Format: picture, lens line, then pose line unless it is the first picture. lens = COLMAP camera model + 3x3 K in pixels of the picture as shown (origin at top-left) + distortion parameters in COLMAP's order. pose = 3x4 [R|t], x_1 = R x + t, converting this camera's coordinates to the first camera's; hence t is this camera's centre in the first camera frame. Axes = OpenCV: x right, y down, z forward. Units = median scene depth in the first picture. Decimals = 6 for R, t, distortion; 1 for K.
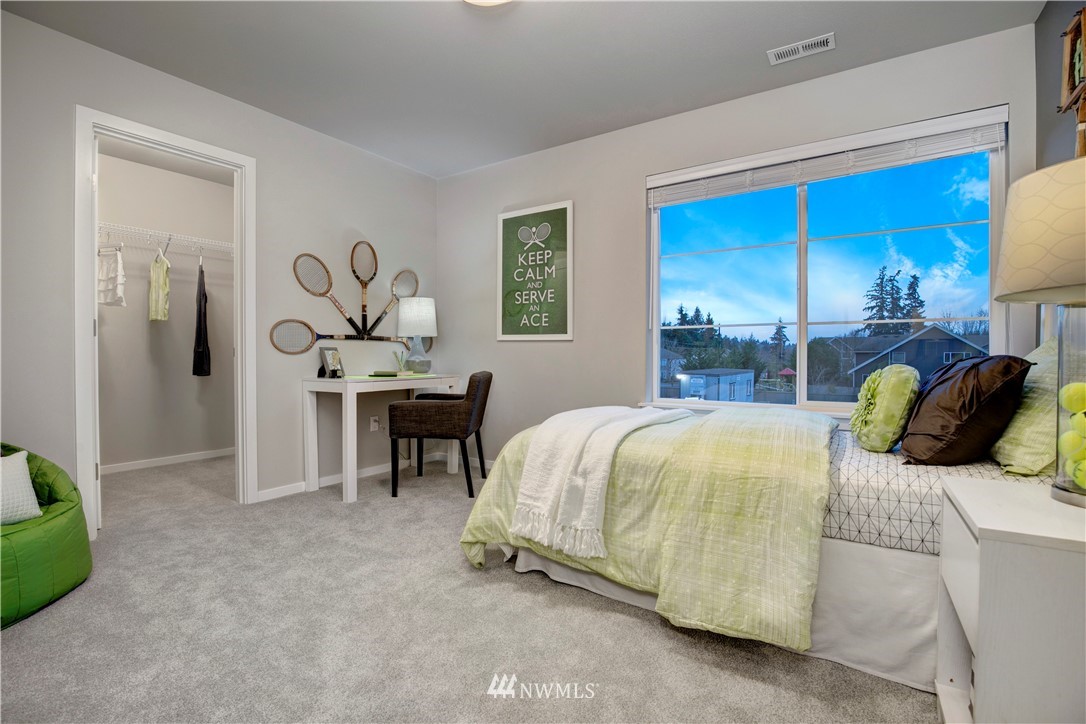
lens RADIAL K [[523.5, 0, 549.6], [0, 523.5, 355.8], [0, 0, 1]] dist [-0.012885, -0.001350]
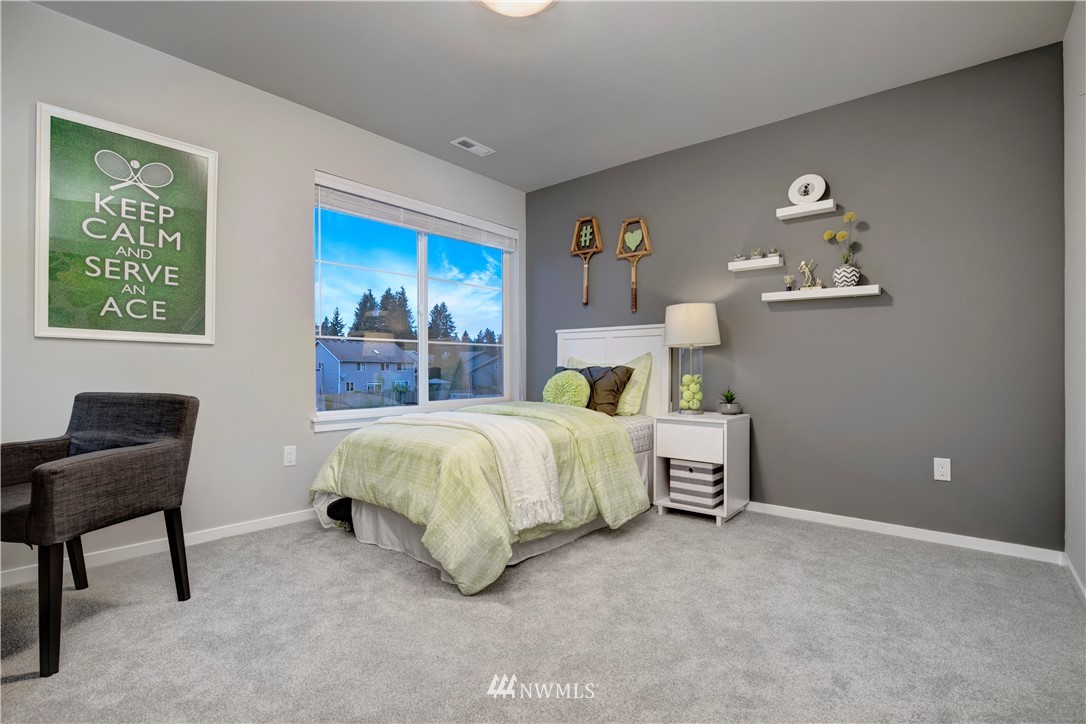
lens RADIAL K [[523.5, 0, 549.9], [0, 523.5, 368.8], [0, 0, 1]] dist [-0.012885, -0.001350]
pose [[0.088896, 0.000237, 0.996041, -0.604438], [0.001935, 0.999998, -0.000410, 0.005087], [-0.996039, 0.001964, 0.088895, 0.449951]]
